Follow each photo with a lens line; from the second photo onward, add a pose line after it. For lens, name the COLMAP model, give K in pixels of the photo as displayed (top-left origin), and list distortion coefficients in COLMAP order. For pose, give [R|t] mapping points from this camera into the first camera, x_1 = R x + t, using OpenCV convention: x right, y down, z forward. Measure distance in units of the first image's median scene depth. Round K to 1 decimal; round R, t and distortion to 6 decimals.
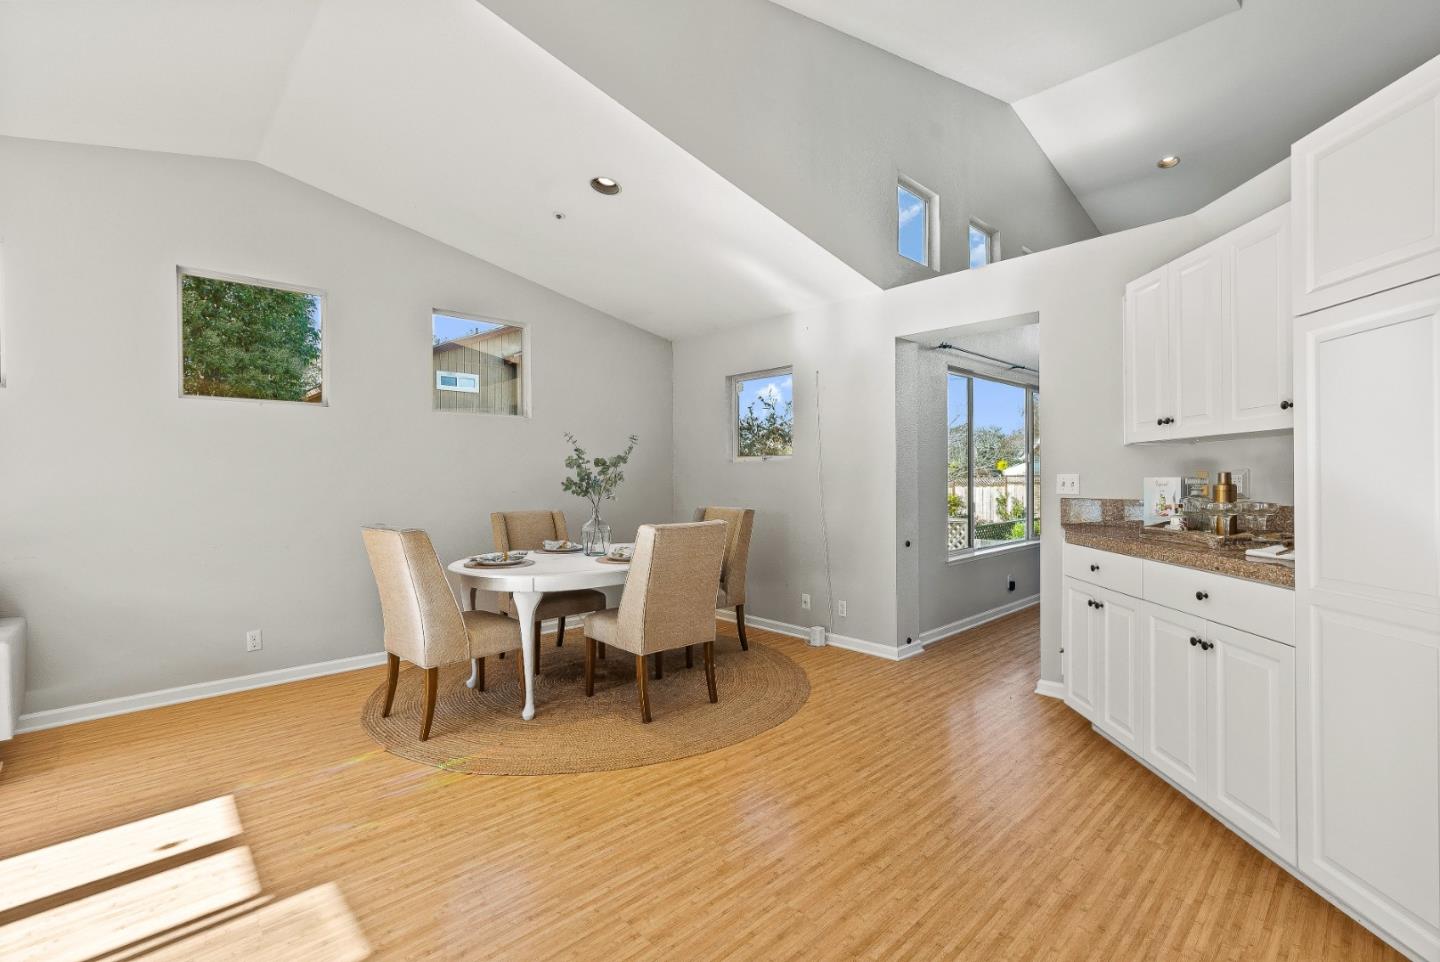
lens RADIAL K [[641.5, 0, 719.0], [0, 641.5, 480.1], [0, 0, 1]] dist [-0.010340, 0.005395]
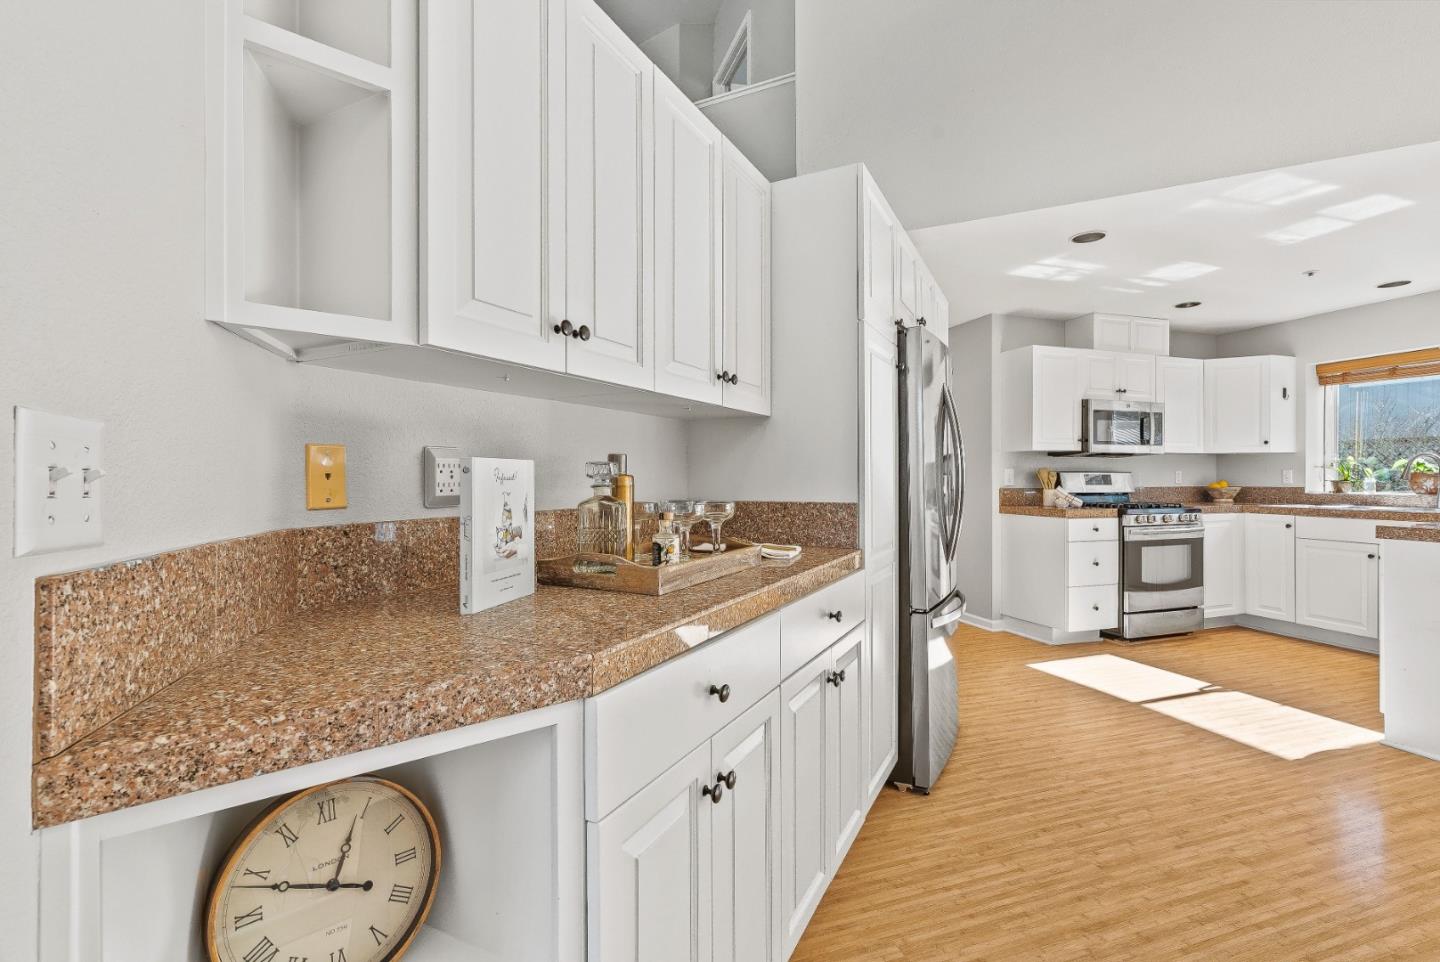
lens RADIAL K [[641.5, 0, 718.5], [0, 641.5, 477.3], [0, 0, 1]] dist [-0.010340, 0.005395]
pose [[-0.906577, 0.010702, 0.421906, 0.508414], [0.012661, 0.999918, 0.001841, 0.009063], [-0.421851, 0.007010, -0.906638, 1.614575]]
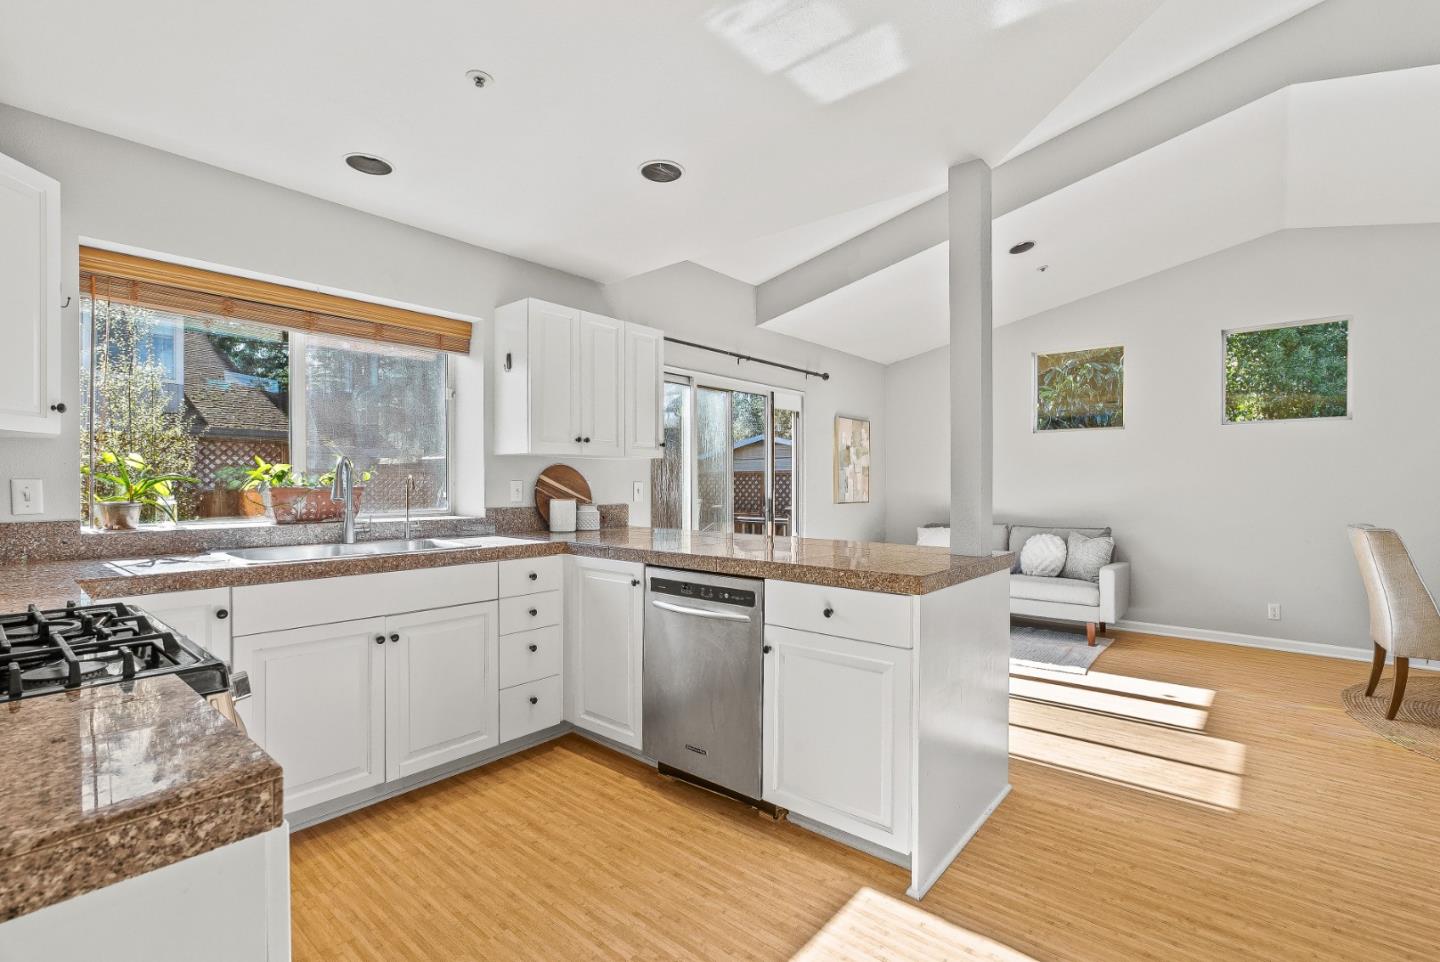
lens RADIAL K [[641.5, 0, 728.0], [0, 641.5, 488.7], [0, 0, 1]] dist [-0.010340, 0.005395]
pose [[0.112414, 0.018052, -0.993497, 0.651612], [-0.011290, 0.999794, 0.016889, -0.000852], [0.993597, 0.009318, 0.112595, -0.352519]]
